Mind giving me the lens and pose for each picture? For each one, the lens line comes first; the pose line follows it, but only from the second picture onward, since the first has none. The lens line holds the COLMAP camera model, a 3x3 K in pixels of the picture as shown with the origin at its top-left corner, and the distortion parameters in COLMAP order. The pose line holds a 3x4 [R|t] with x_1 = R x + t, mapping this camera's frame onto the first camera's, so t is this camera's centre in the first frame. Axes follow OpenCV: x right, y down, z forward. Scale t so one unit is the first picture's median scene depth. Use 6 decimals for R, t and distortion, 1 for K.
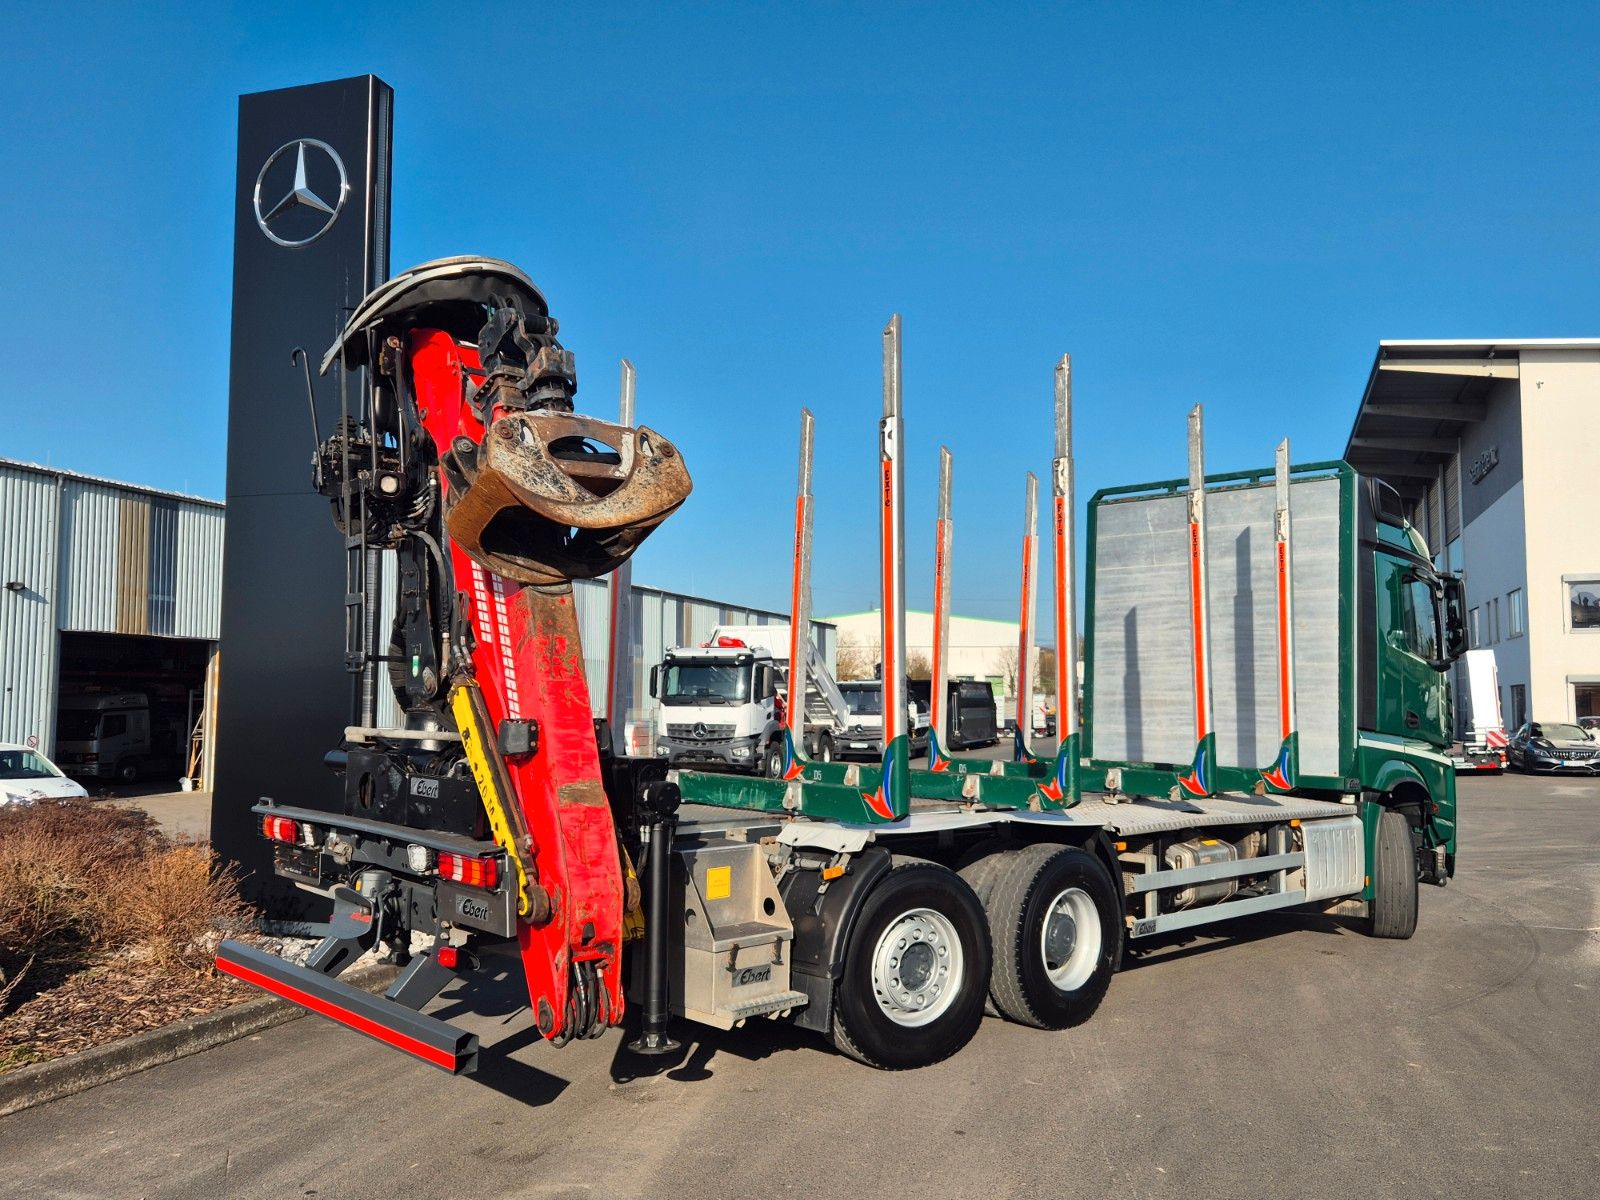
lens RADIAL K [[1308.3, 0, 800.0], [0, 1308.3, 600.0], [0, 0, 1]] dist [0.037189, -0.006679]
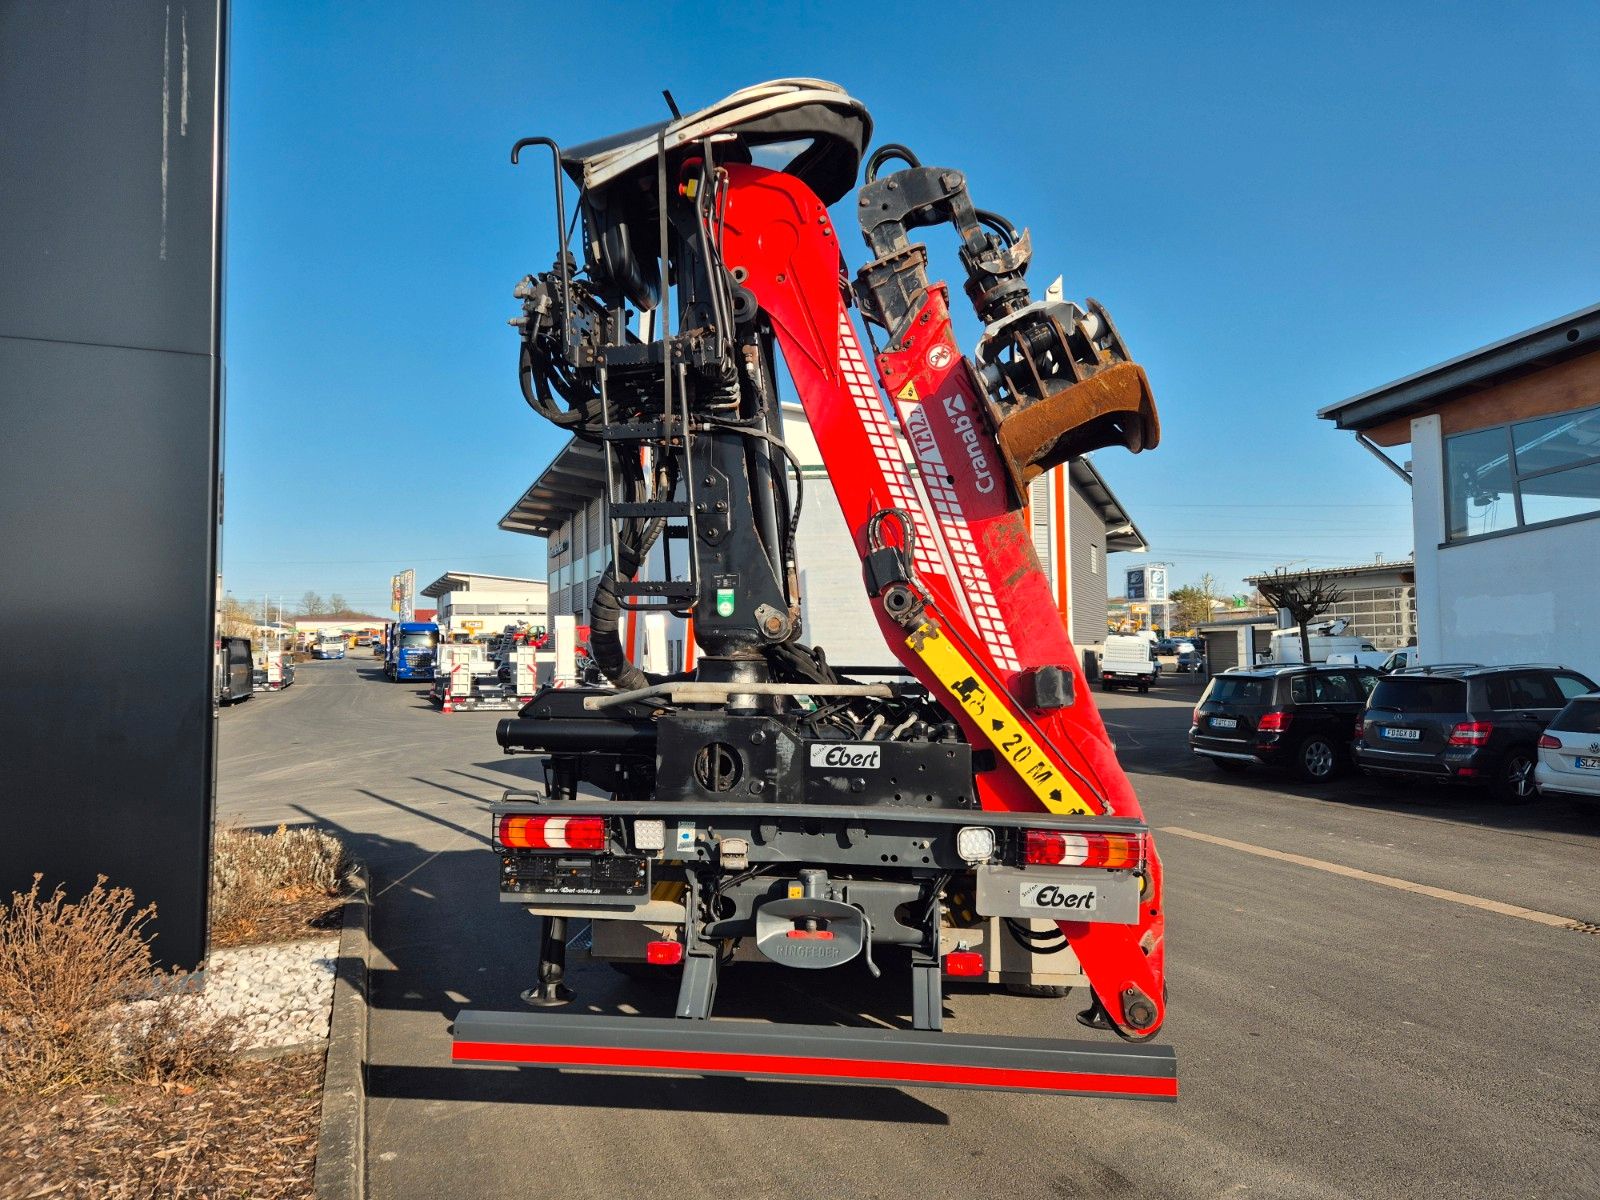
lens RADIAL K [[1067.7, 0, 800.0], [0, 1067.7, 600.0], [0, 0, 1]] dist [0.077058, -0.064551]
pose [[0.758901, 0.024829, 0.650732, -0.697693], [-0.041297, 0.999096, 0.010040, 0.042623], [-0.649895, -0.034493, 0.759241, 0.515792]]
